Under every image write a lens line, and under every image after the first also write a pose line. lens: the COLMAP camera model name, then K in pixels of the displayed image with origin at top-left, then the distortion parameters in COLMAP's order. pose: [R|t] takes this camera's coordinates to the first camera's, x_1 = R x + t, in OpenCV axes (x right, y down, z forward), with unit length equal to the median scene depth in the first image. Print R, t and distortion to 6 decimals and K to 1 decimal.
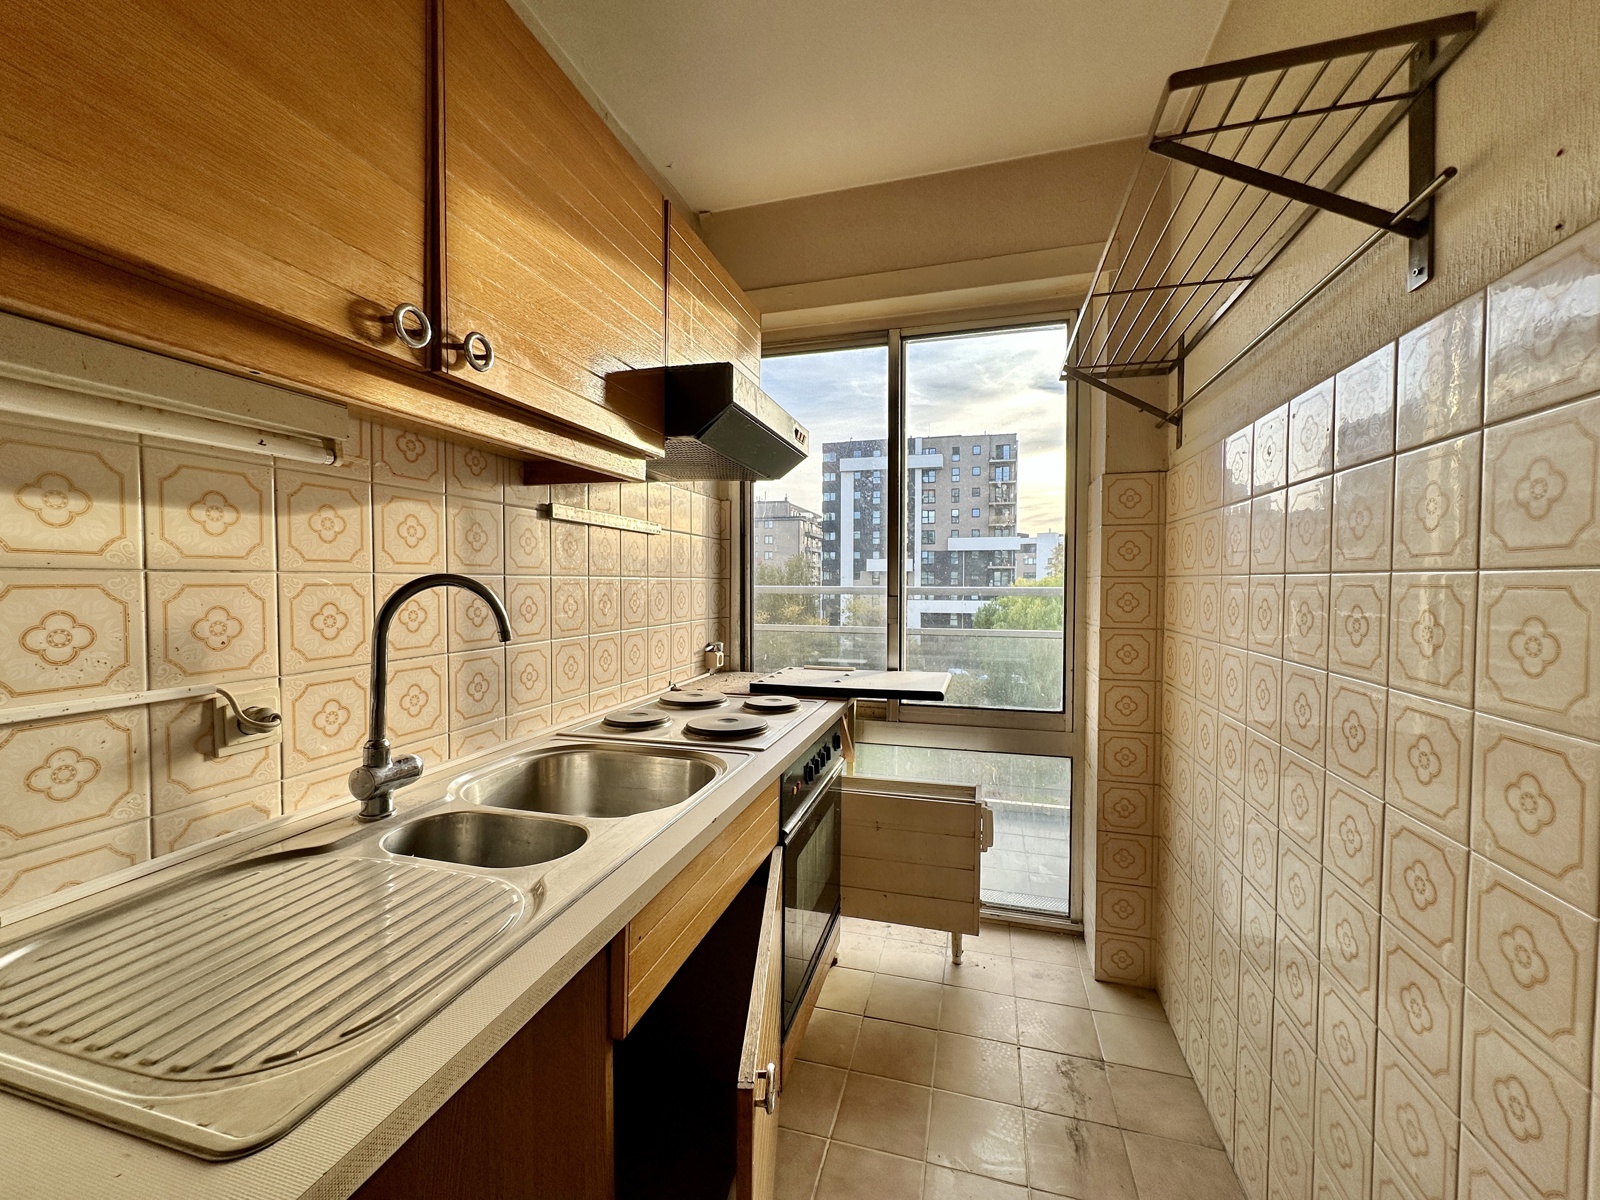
lens RADIAL K [[638.6, 0, 800.0], [0, 638.6, 600.0], [0, 0, 1]] dist [-0.002105, 0.000371]
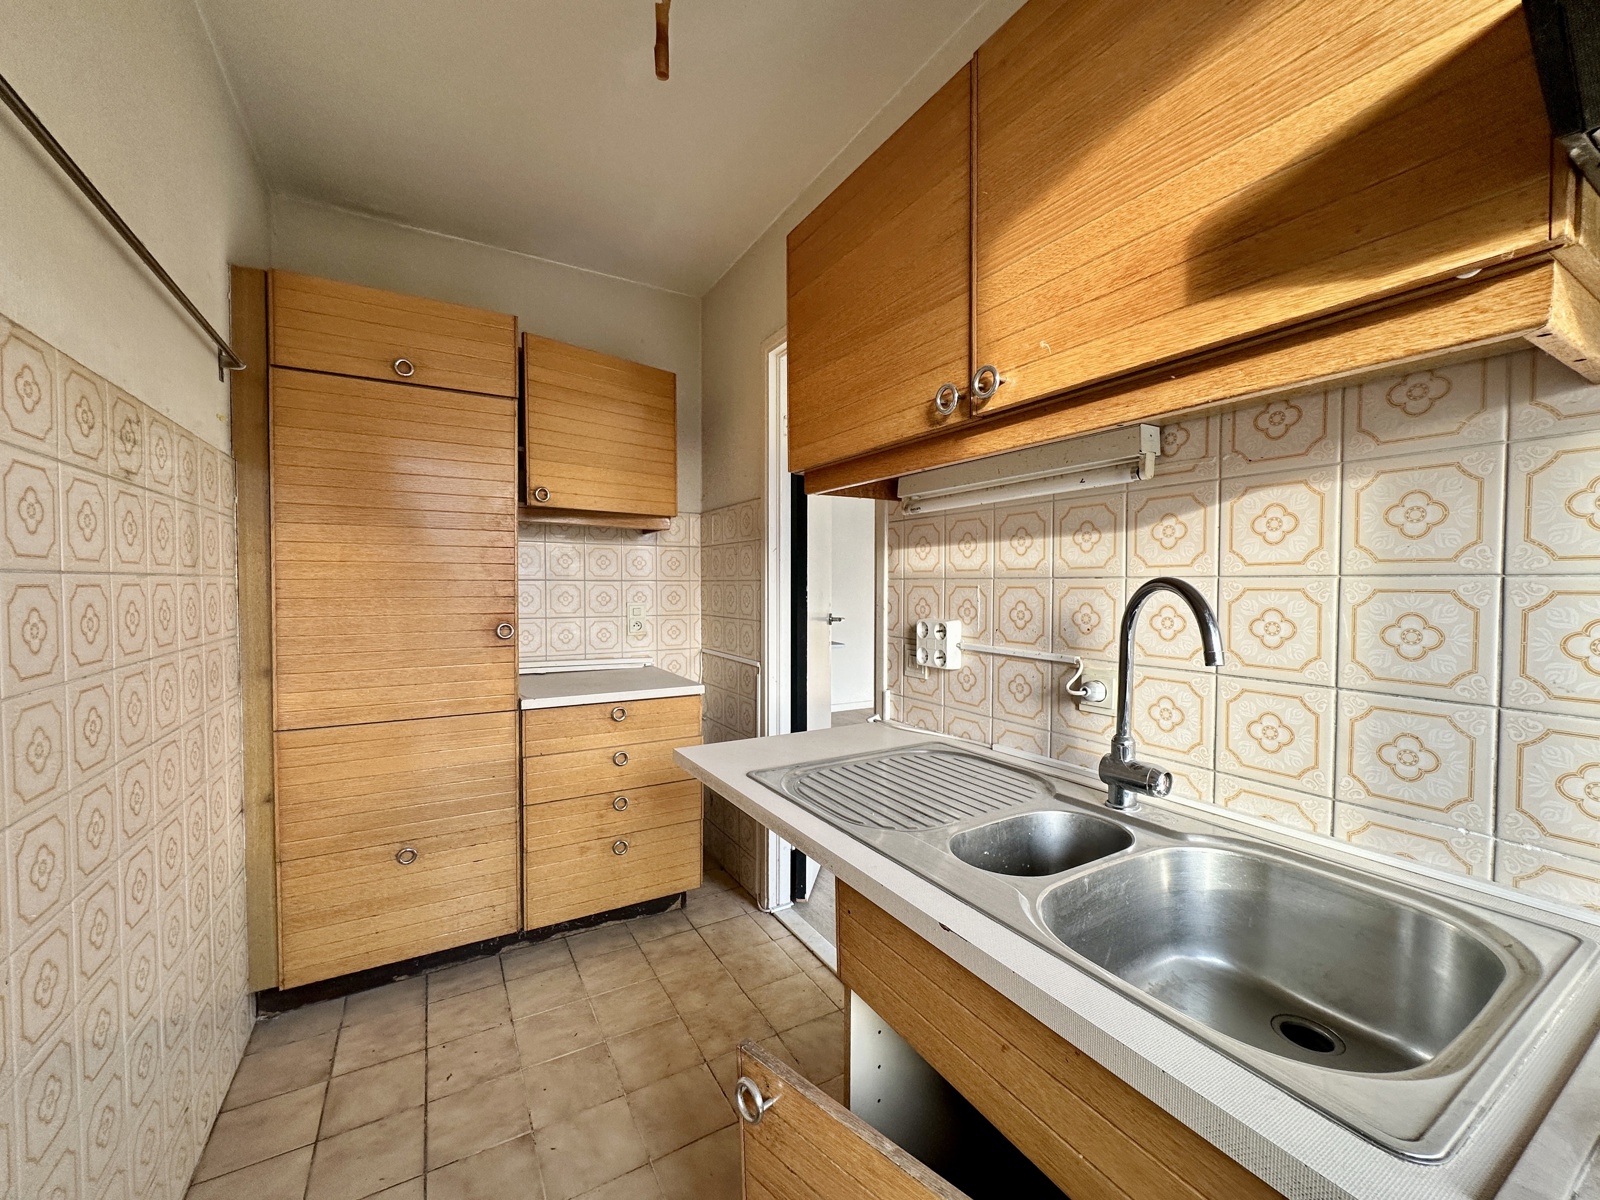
lens RADIAL K [[636.7, 0, 800.8], [0, 636.7, 600.9], [0, 0, 1]] dist [-0.002944, 0.000147]
pose [[-0.689651, 0.016724, -0.723949, 0.298138], [-0.025273, 0.998568, 0.047144, -0.025081], [0.723701, 0.050809, -0.688241, 0.851747]]
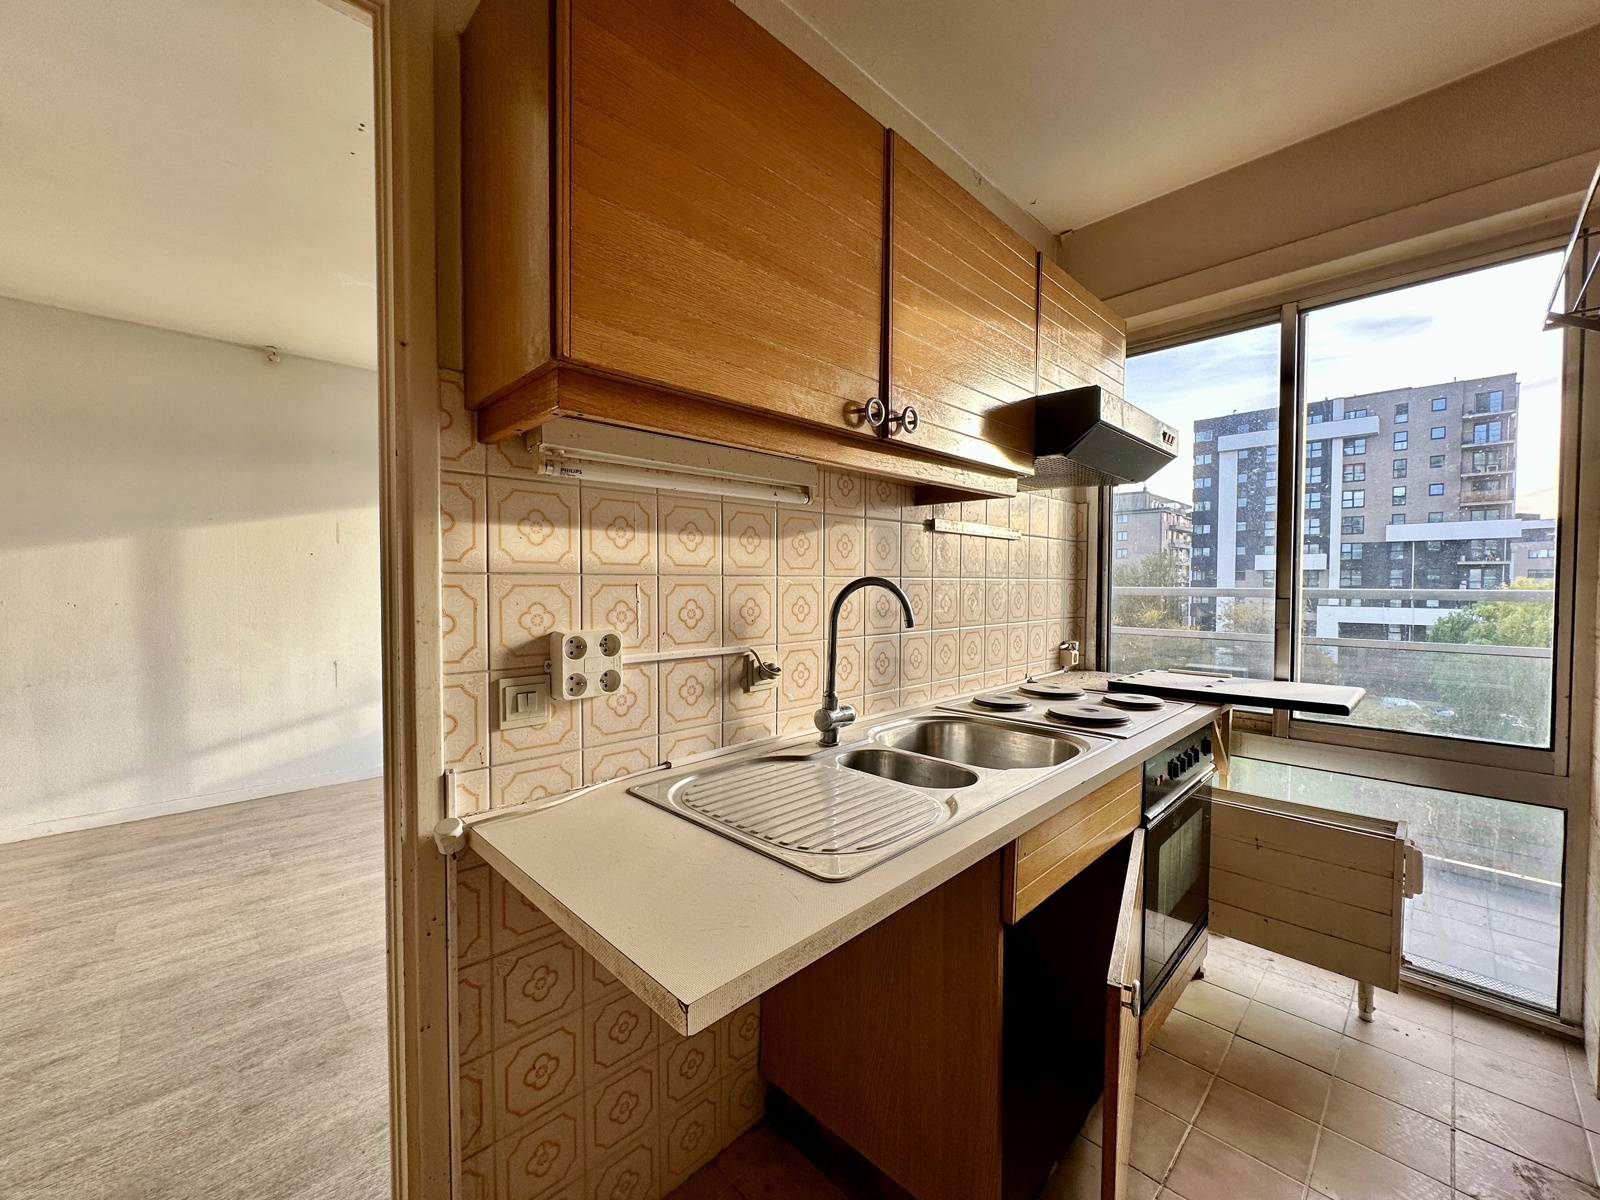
lens RADIAL K [[638.6, 0, 800.0], [0, 638.6, 600.0], [0, 0, 1]] dist [-0.002105, 0.000371]
pose [[0.870187, 0.013555, -0.492535, -0.007564], [-0.014277, 0.999895, 0.002294, 0.005701], [0.492514, 0.005036, 0.870290, -0.191091]]
